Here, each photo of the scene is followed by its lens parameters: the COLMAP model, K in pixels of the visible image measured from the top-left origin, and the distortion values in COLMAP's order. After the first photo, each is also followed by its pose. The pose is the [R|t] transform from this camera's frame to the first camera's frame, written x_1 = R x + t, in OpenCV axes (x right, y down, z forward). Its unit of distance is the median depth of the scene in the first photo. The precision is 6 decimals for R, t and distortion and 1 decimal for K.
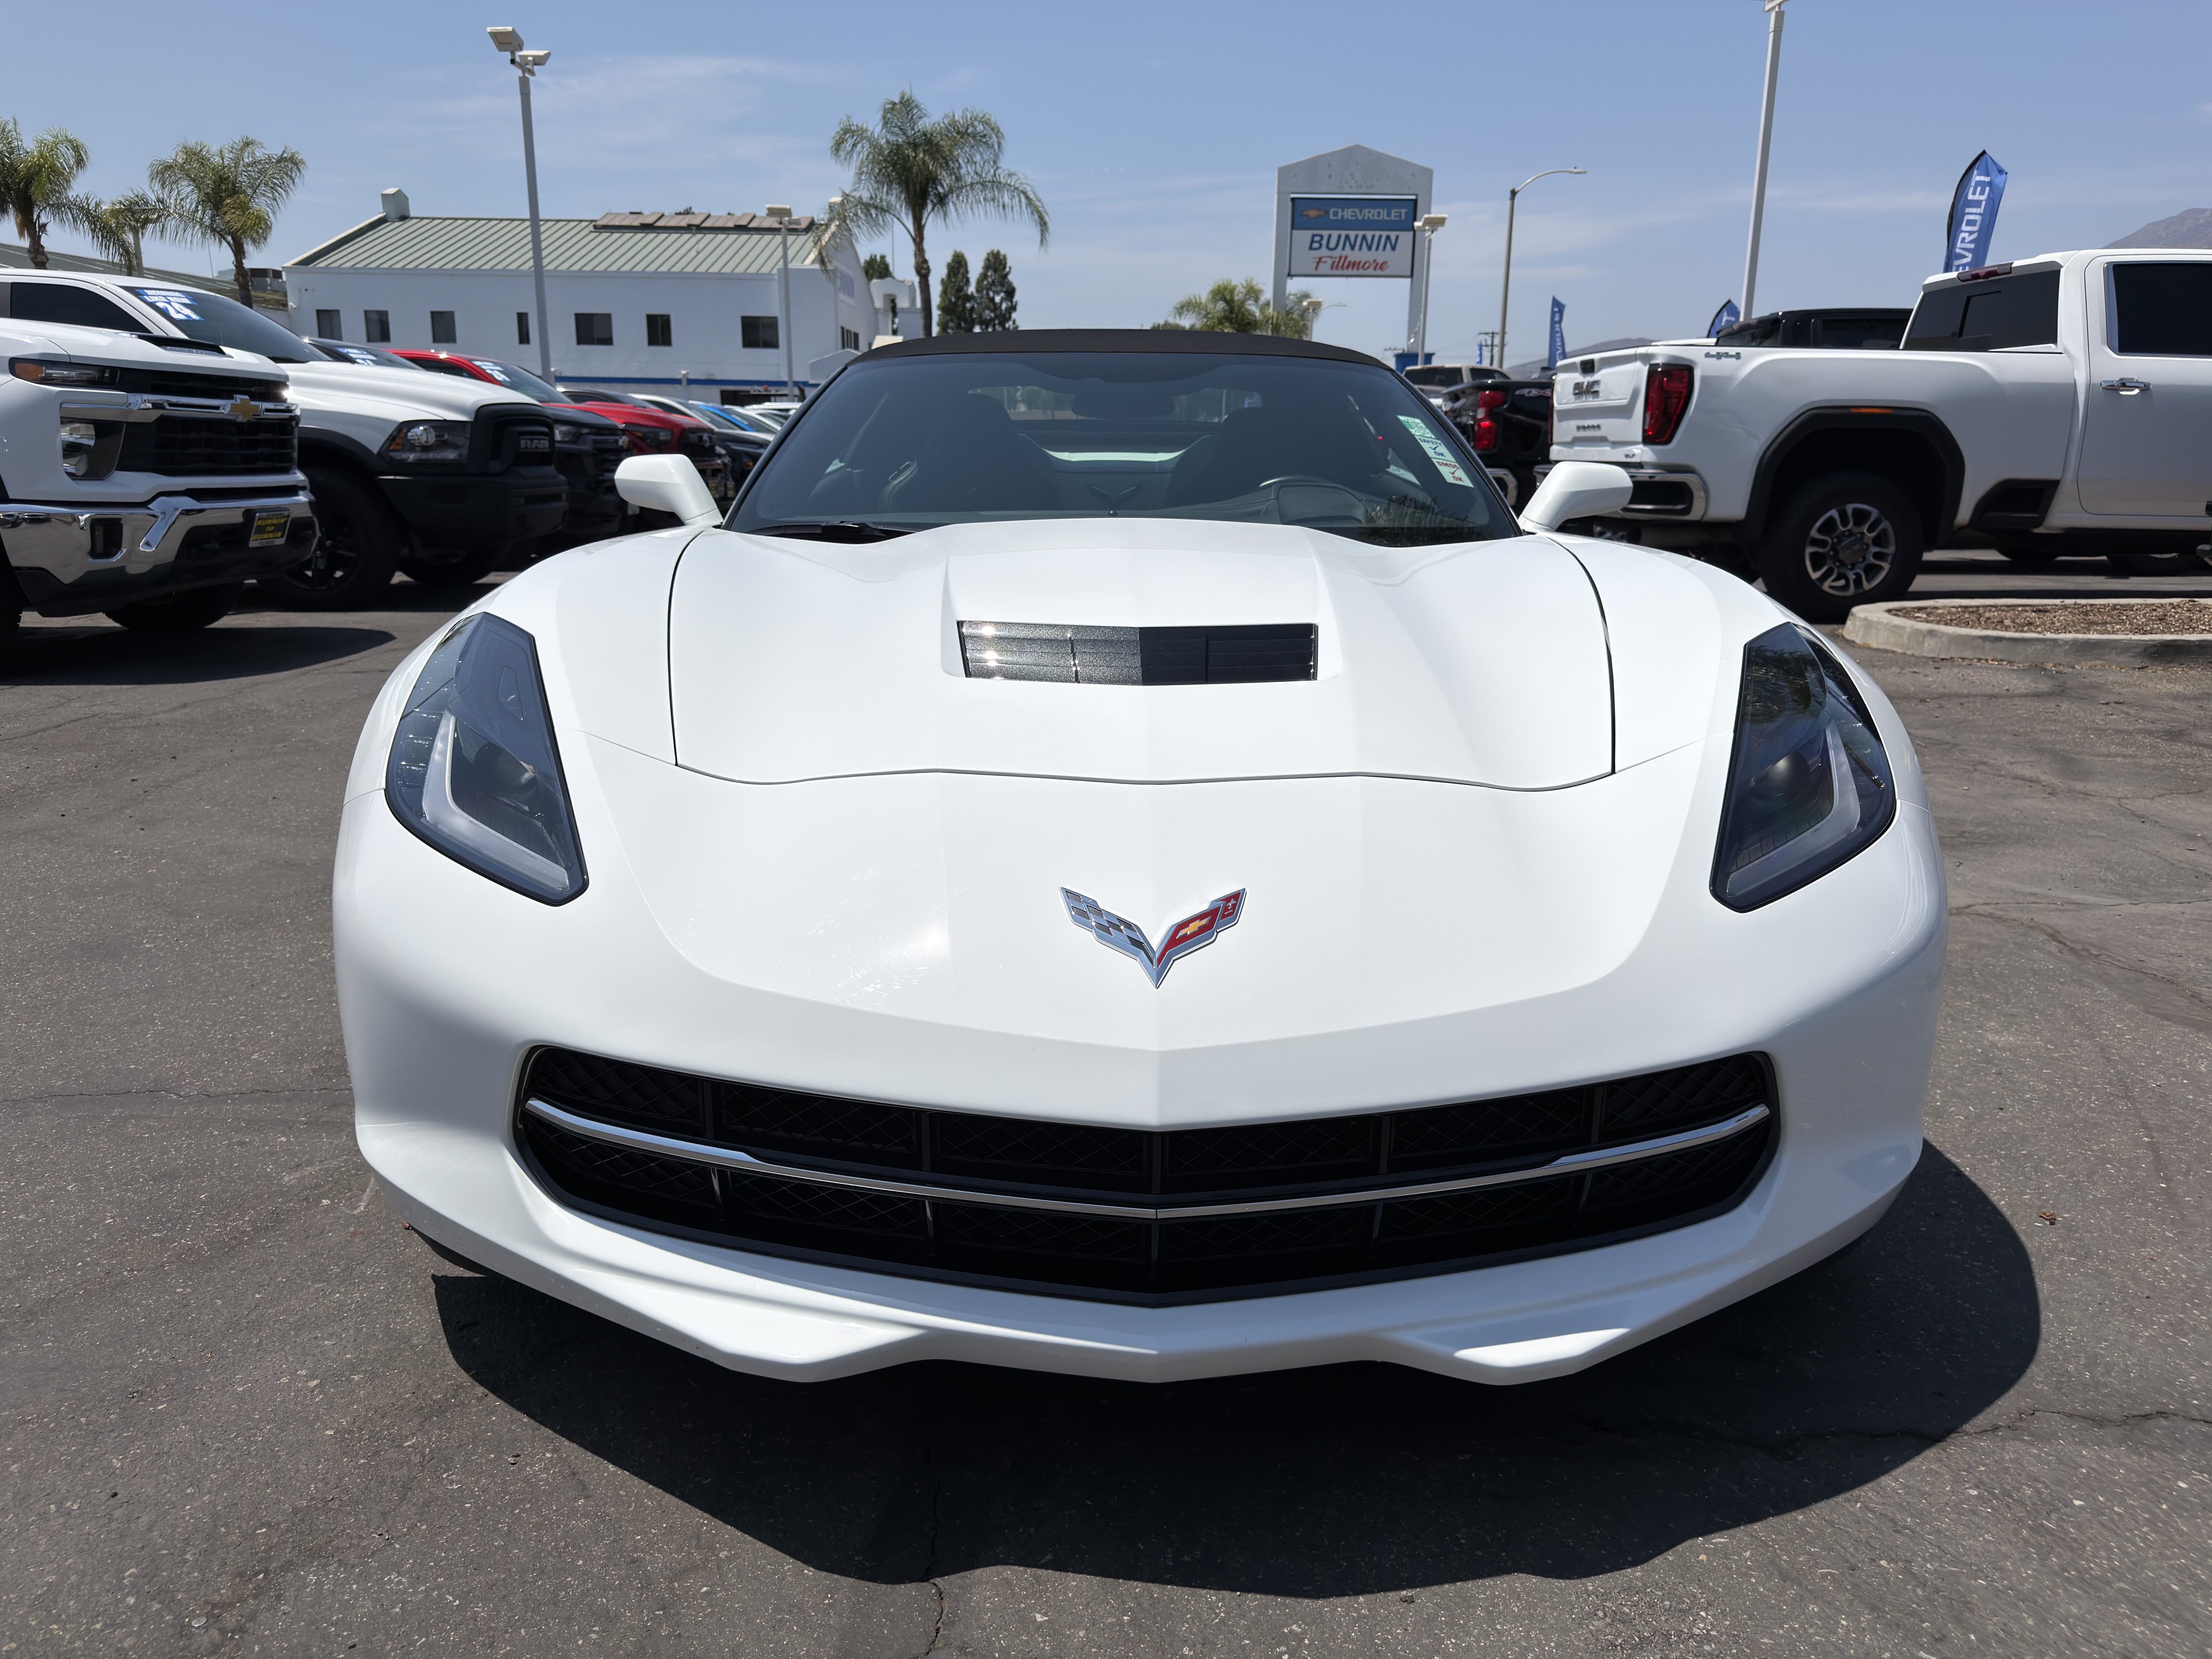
lens RADIAL K [[1562.4, 0, 1106.0], [0, 1562.4, 829.5], [0, 0, 1]] dist [0.005499, -0.013805]
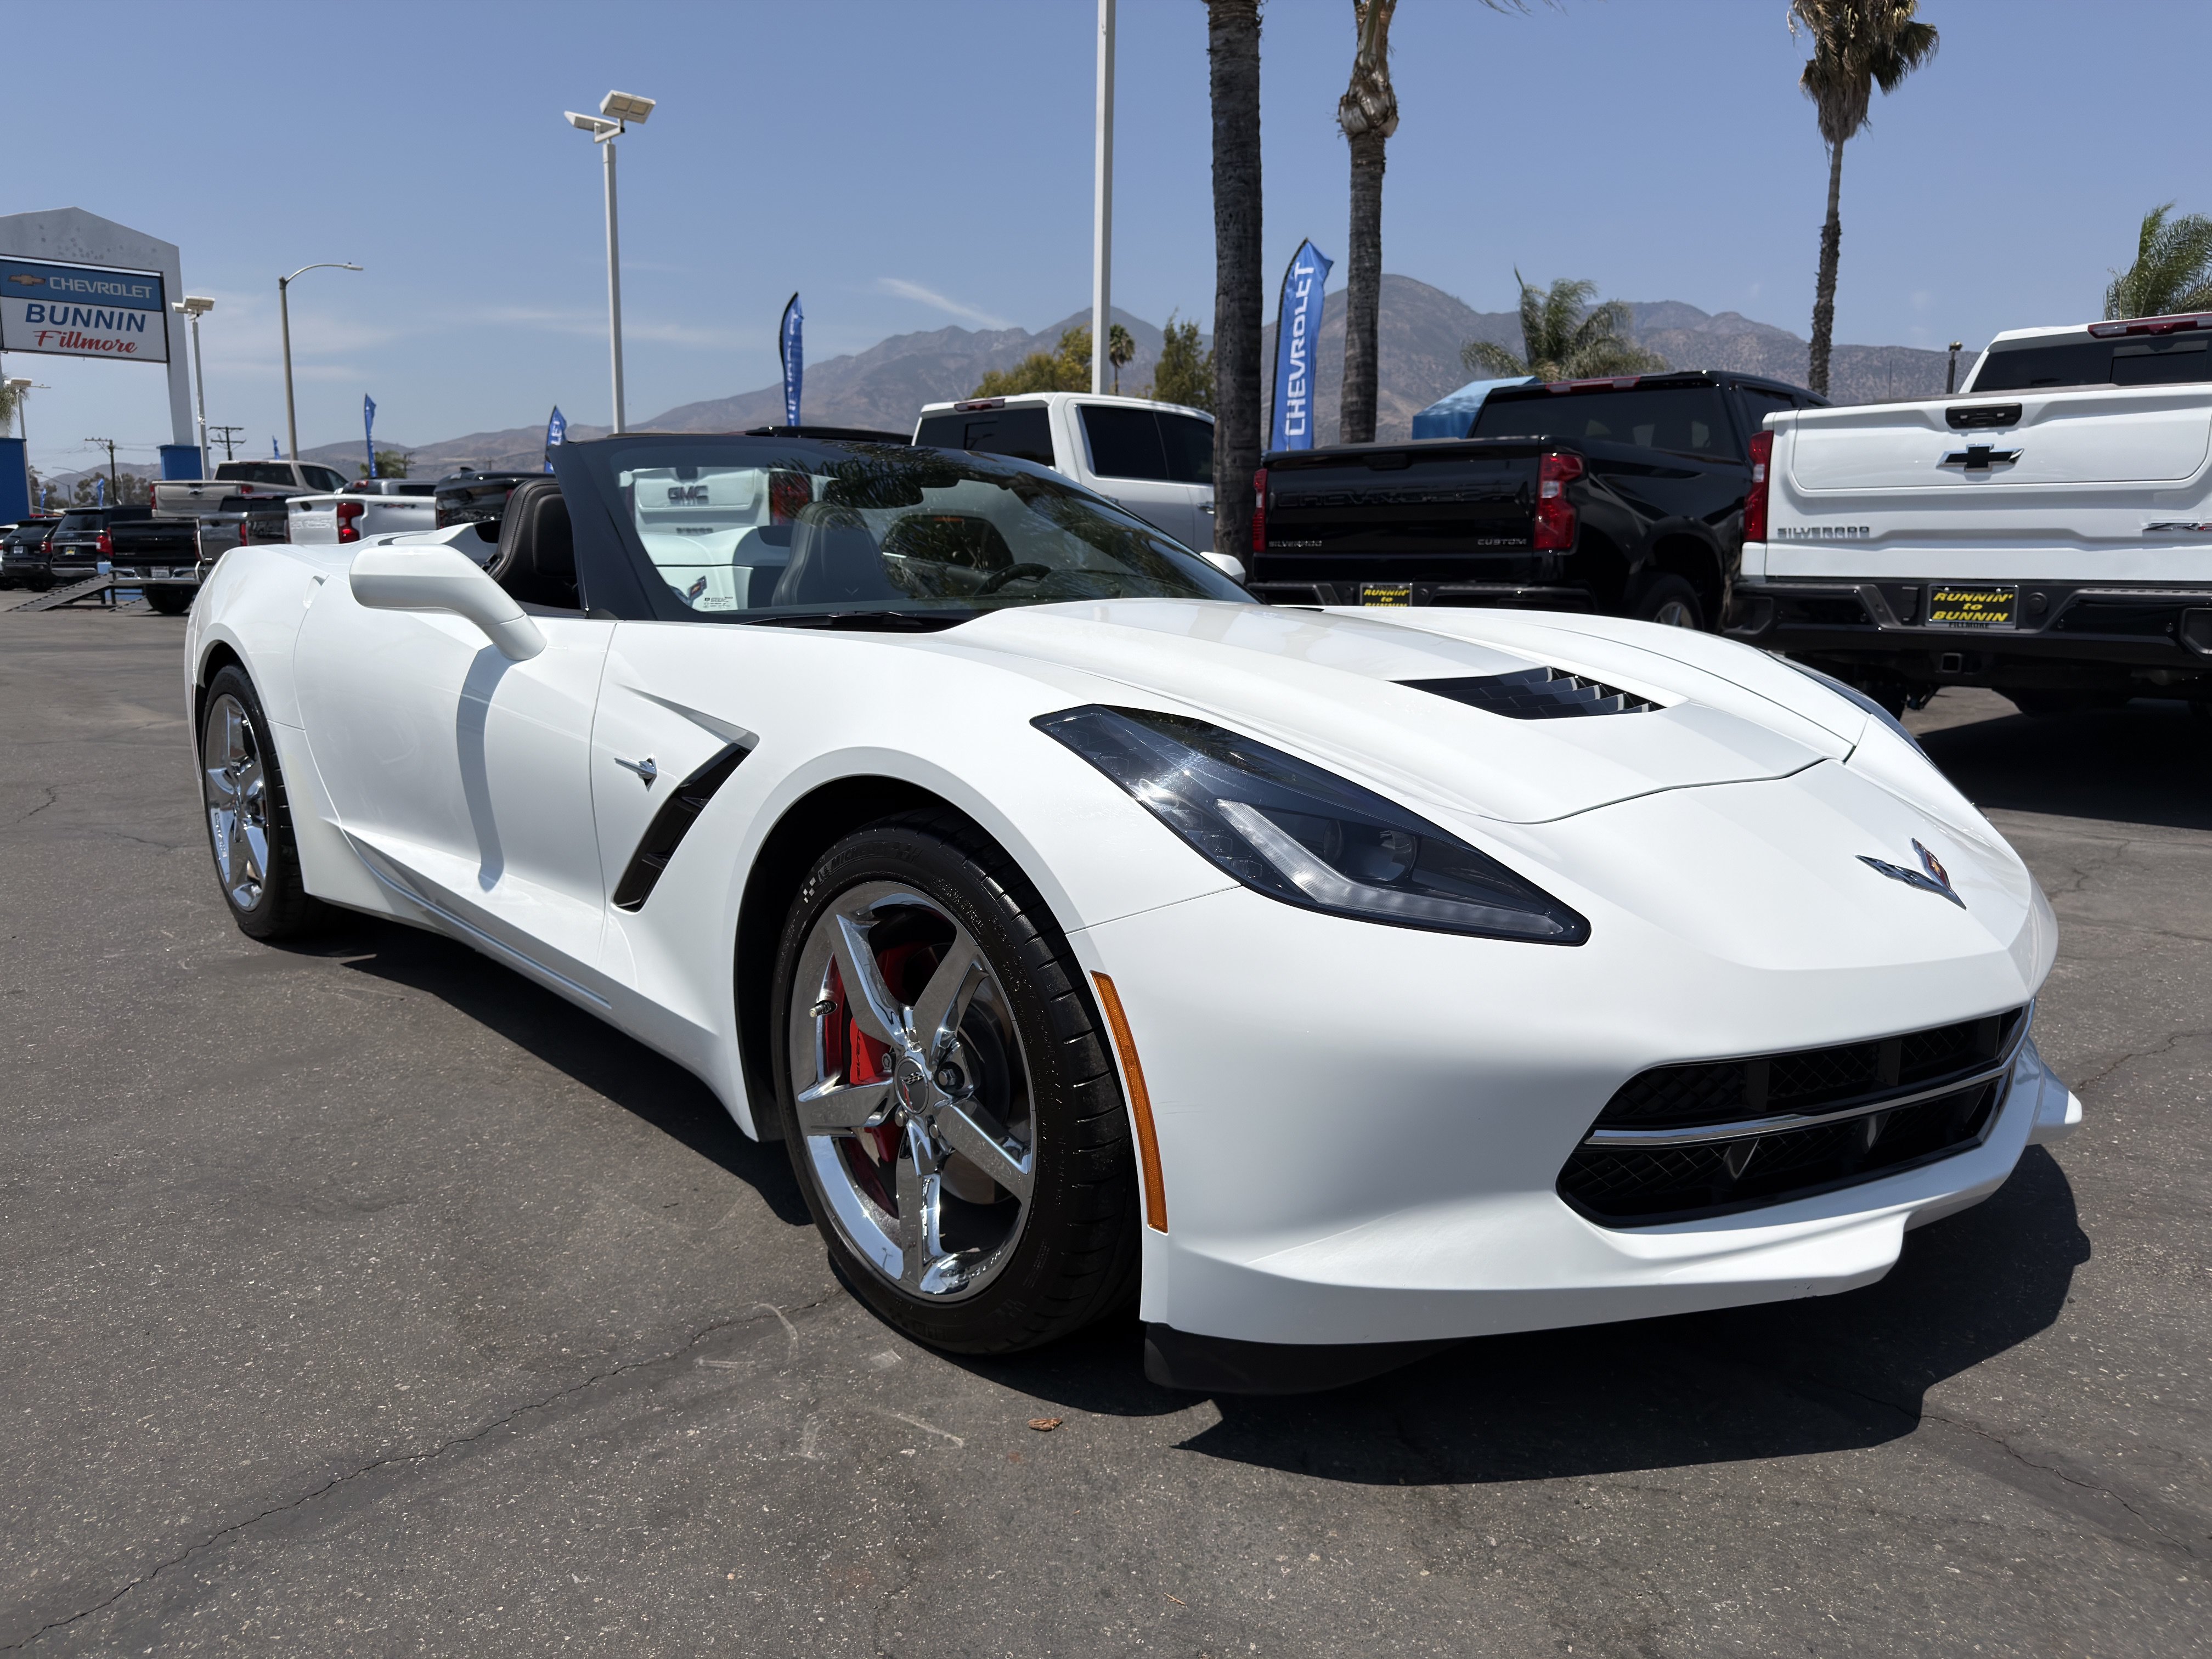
lens RADIAL K [[1586.8, 0, 1120.4], [0, 1586.8, 811.6], [0, 0, 1]] dist [-0.004345, -0.003991]
pose [[0.728838, -0.110701, 0.675677, -0.269671], [0.163144, 0.986498, -0.014354, -0.016200], [-0.664965, 0.120694, 0.737058, 0.083726]]
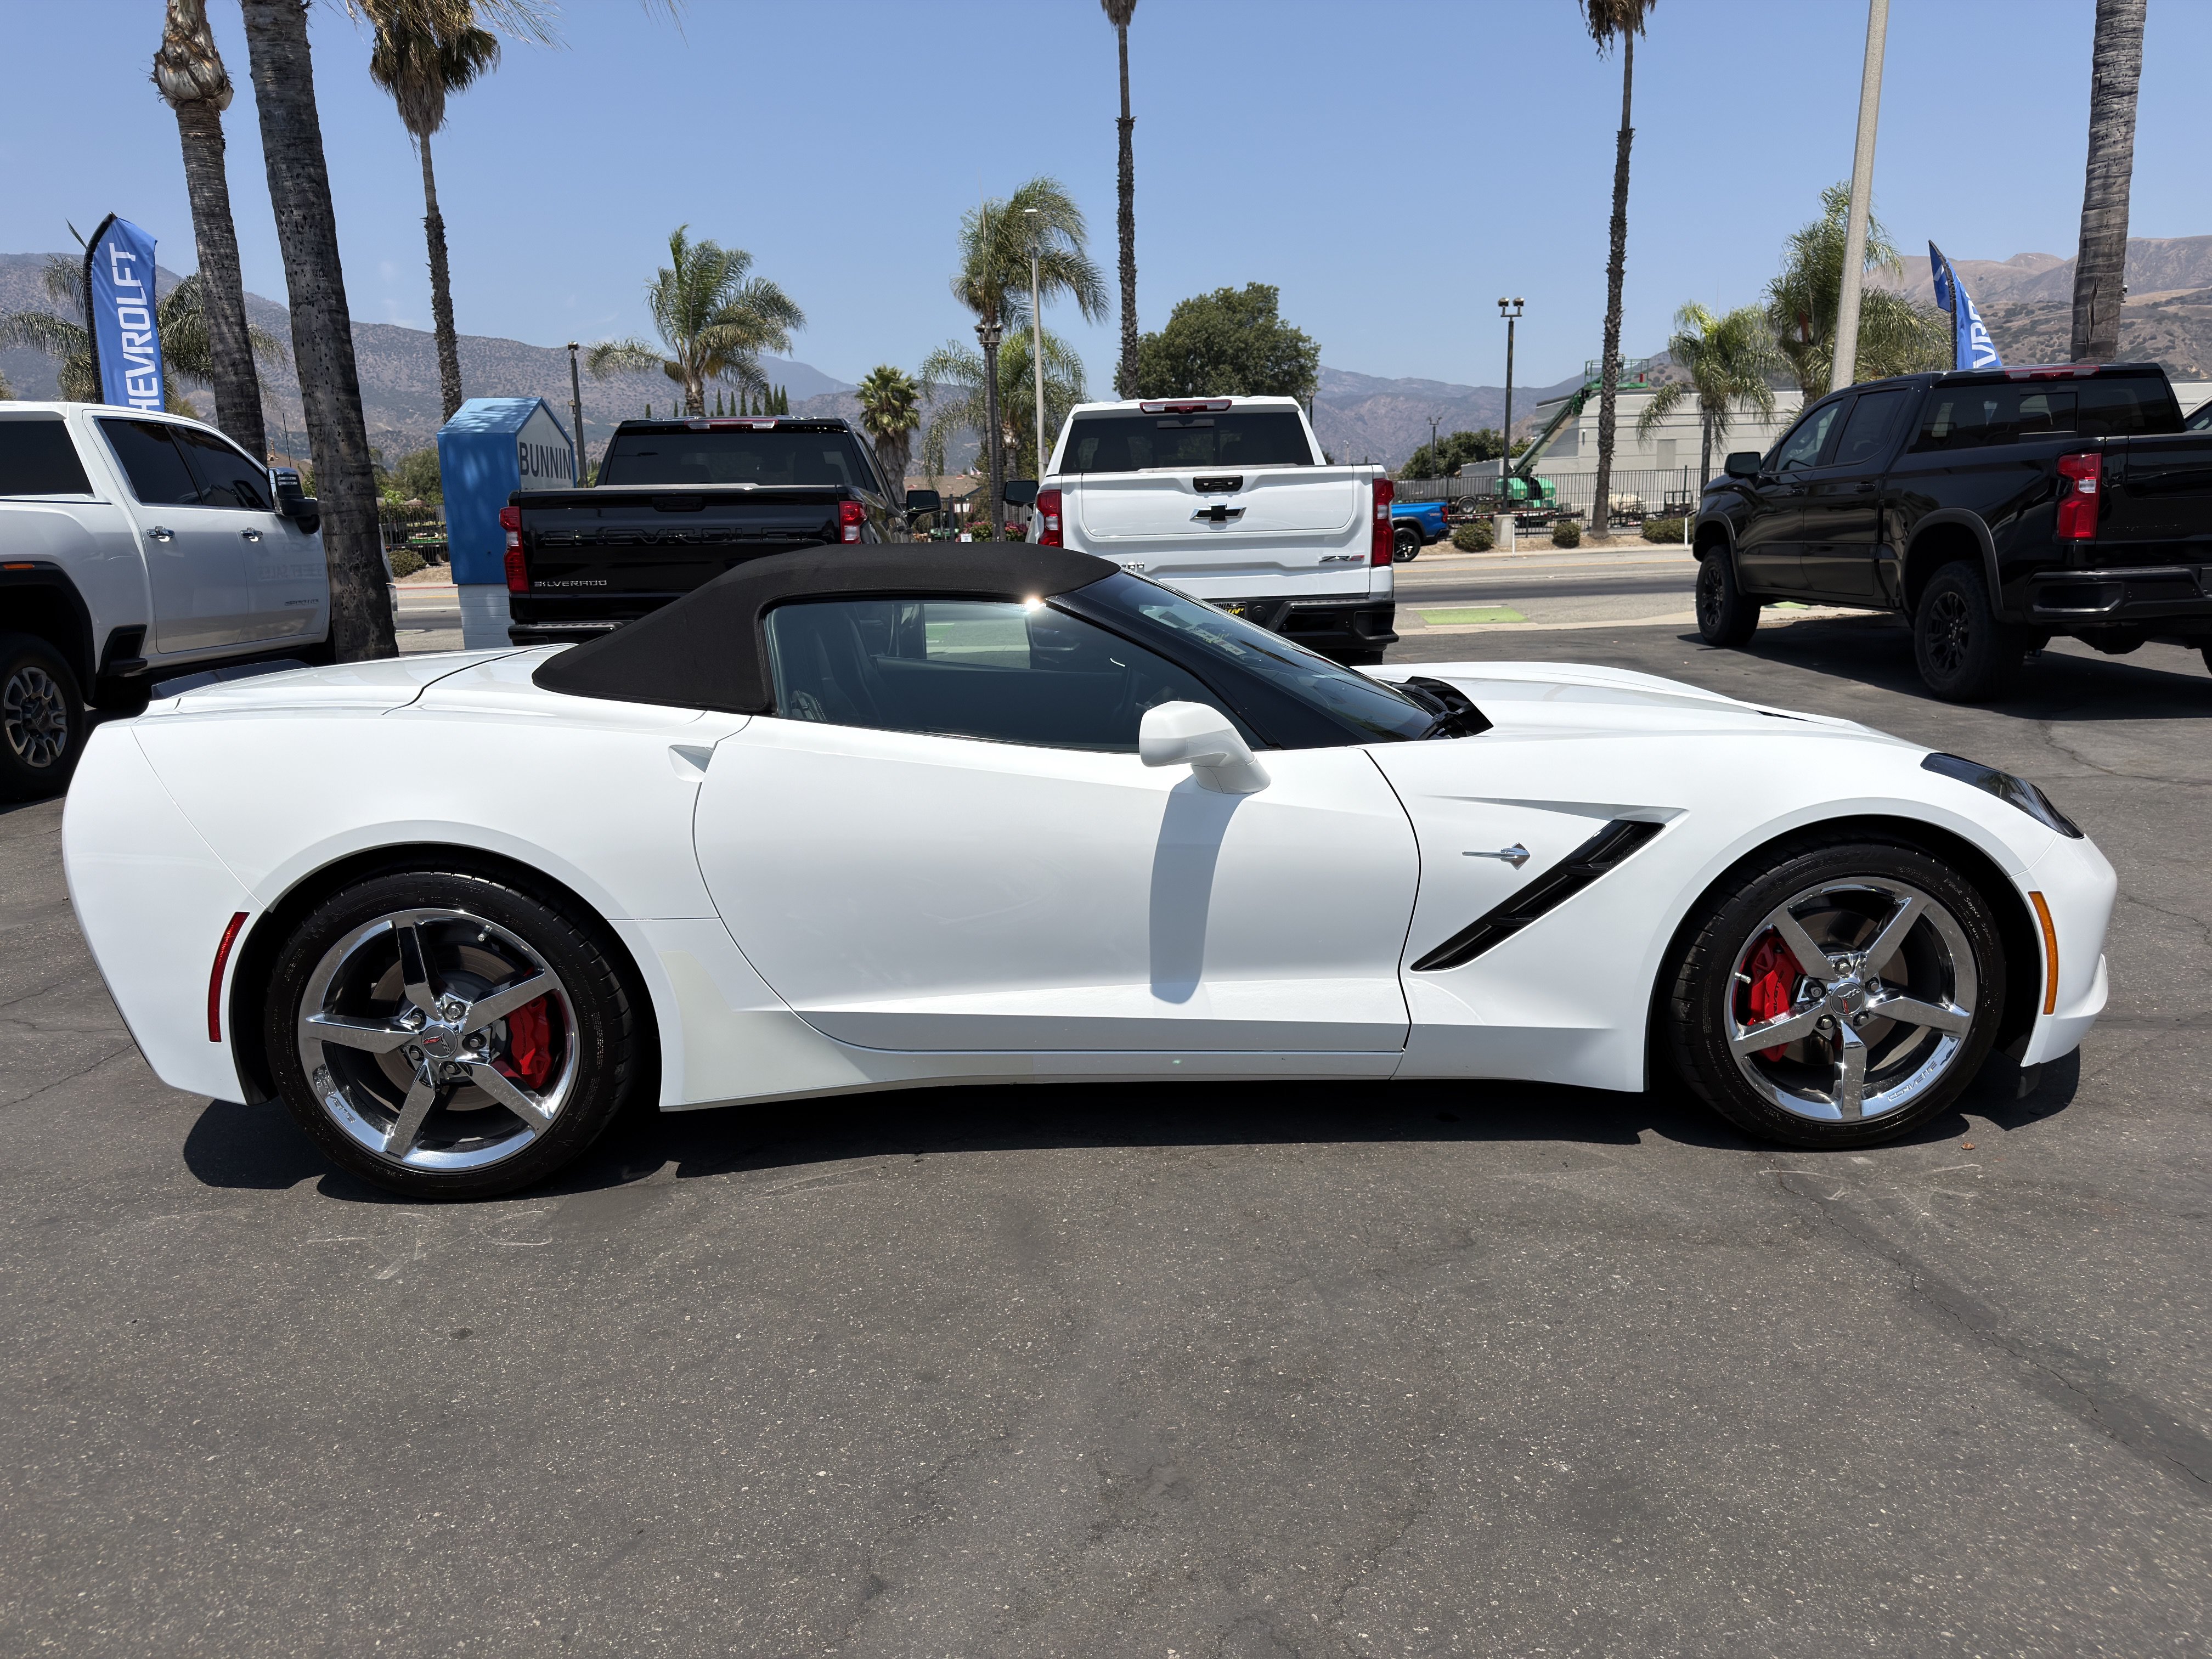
lens RADIAL K [[1555.4, 0, 1093.3], [0, 1555.4, 821.8], [0, 0, 1]] dist [0.067880, -0.090256]
pose [[-0.033248, -0.194706, 0.980298, -0.527227], [0.263534, 0.944421, 0.196518, -0.163979], [-0.964077, 0.264876, 0.019912, 0.476321]]
